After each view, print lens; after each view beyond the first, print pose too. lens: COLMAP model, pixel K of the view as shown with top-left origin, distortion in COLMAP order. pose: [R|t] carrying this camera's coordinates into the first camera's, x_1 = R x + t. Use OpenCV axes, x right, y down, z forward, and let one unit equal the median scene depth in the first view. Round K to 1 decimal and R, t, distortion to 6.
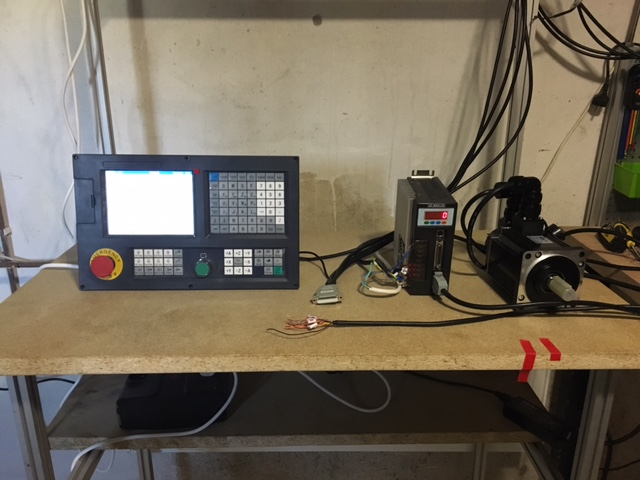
lens RADIAL K [[544.9, 0, 320.0], [0, 544.9, 240.0], [0, 0, 1]] dist [0.113010, -0.246298]
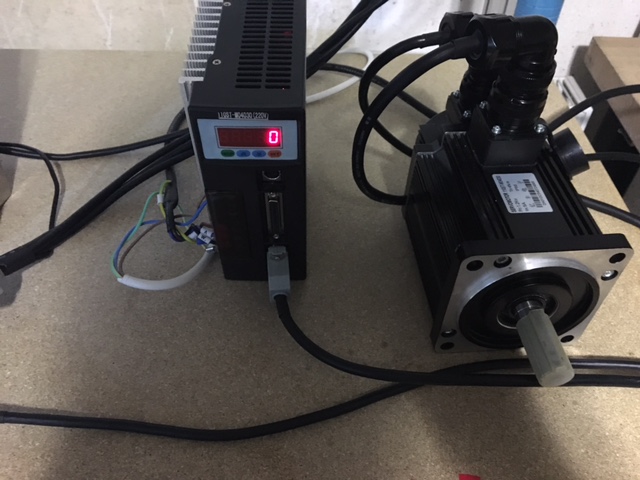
lens RADIAL K [[544.9, 0, 320.0], [0, 544.9, 240.0], [0, 0, 1]] dist [0.113010, -0.246298]
pose [[0.999230, 0.029620, -0.025722, 0.316884], [-0.014374, 0.886516, 0.462474, -0.180452], [0.036501, -0.461748, 0.886260, 0.754955]]
